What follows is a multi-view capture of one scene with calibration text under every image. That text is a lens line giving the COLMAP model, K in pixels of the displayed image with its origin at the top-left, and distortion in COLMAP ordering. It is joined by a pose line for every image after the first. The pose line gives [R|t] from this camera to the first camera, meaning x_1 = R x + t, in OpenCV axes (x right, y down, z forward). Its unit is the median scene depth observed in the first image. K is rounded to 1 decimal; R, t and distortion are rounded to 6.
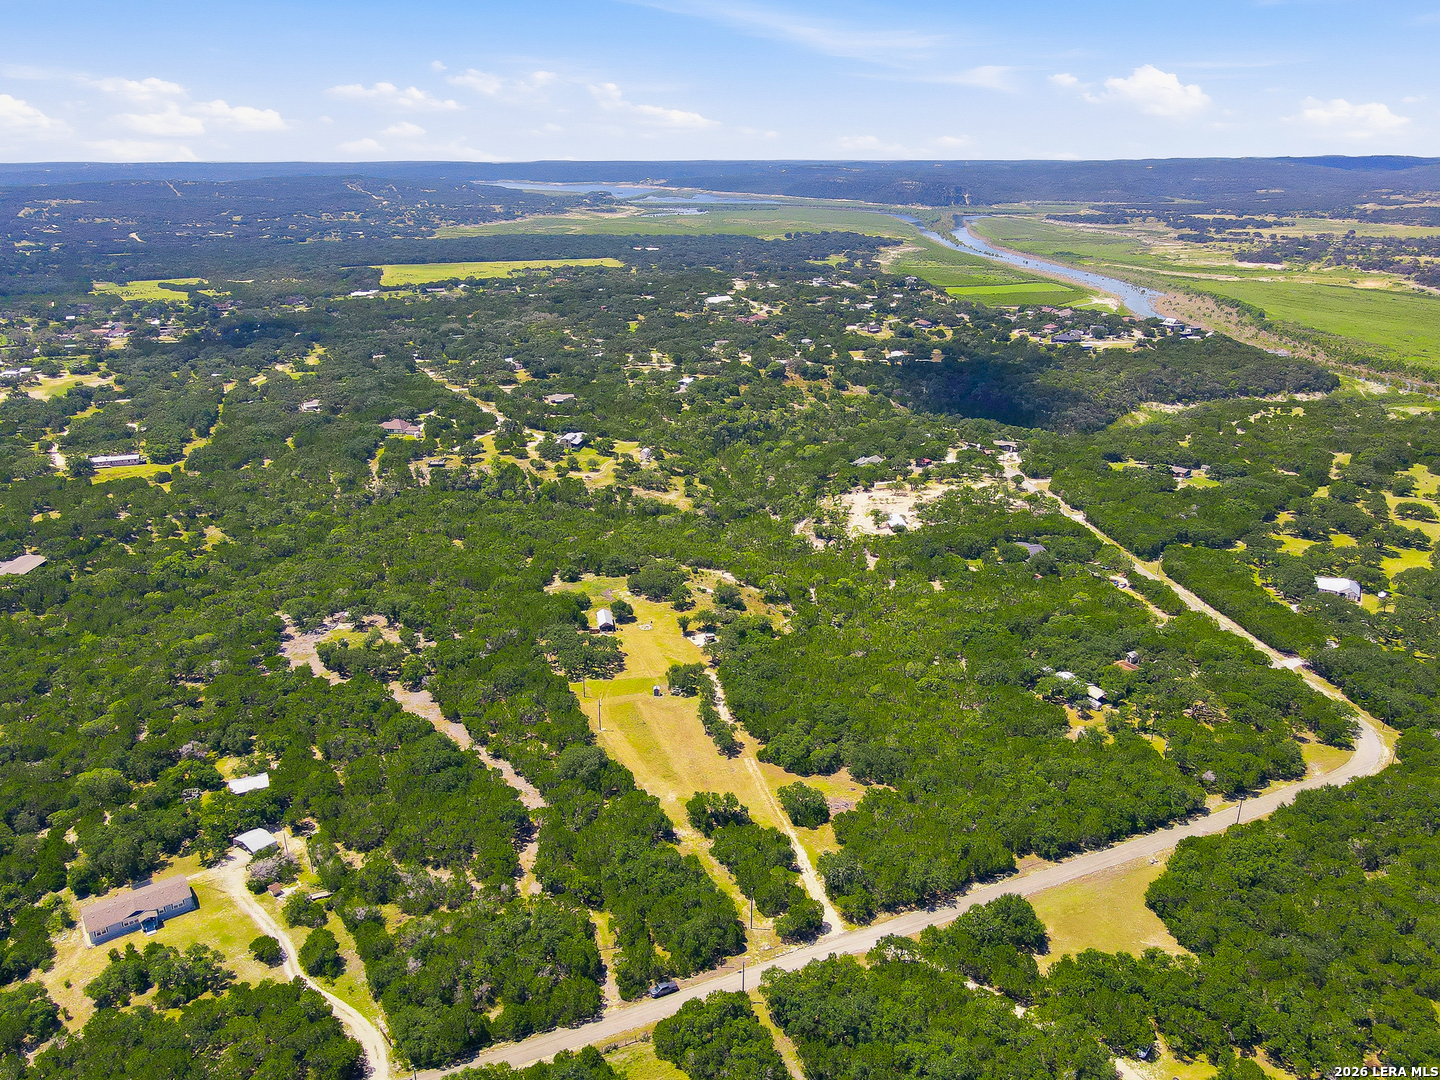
lens RADIAL K [[1073.9, 0, 747.4], [0, 1073.9, 538.6], [0, 0, 1]] dist [-0.004622, 0.039803]
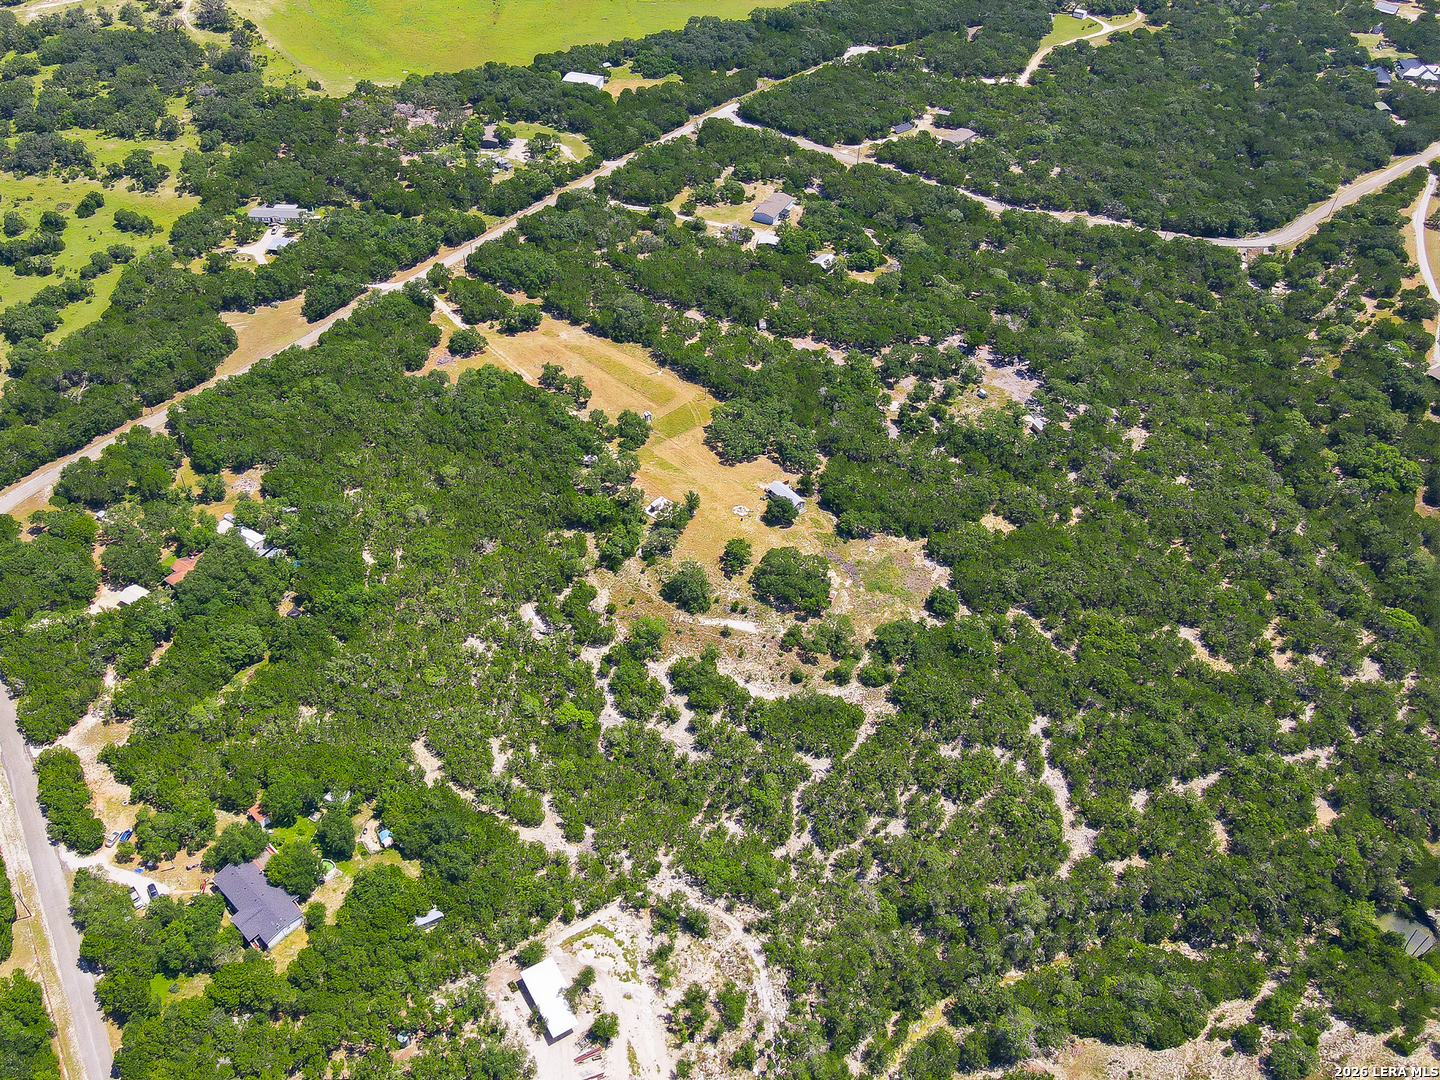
lens RADIAL K [[1073.9, 0, 747.4], [0, 1073.9, 538.6], [0, 0, 1]] dist [-0.004622, 0.039803]
pose [[-0.877389, 0.357354, -0.320134, 0.299084], [-0.171361, 0.389832, 0.904802, -1.100072], [0.448133, 0.848722, -0.280798, 1.927466]]
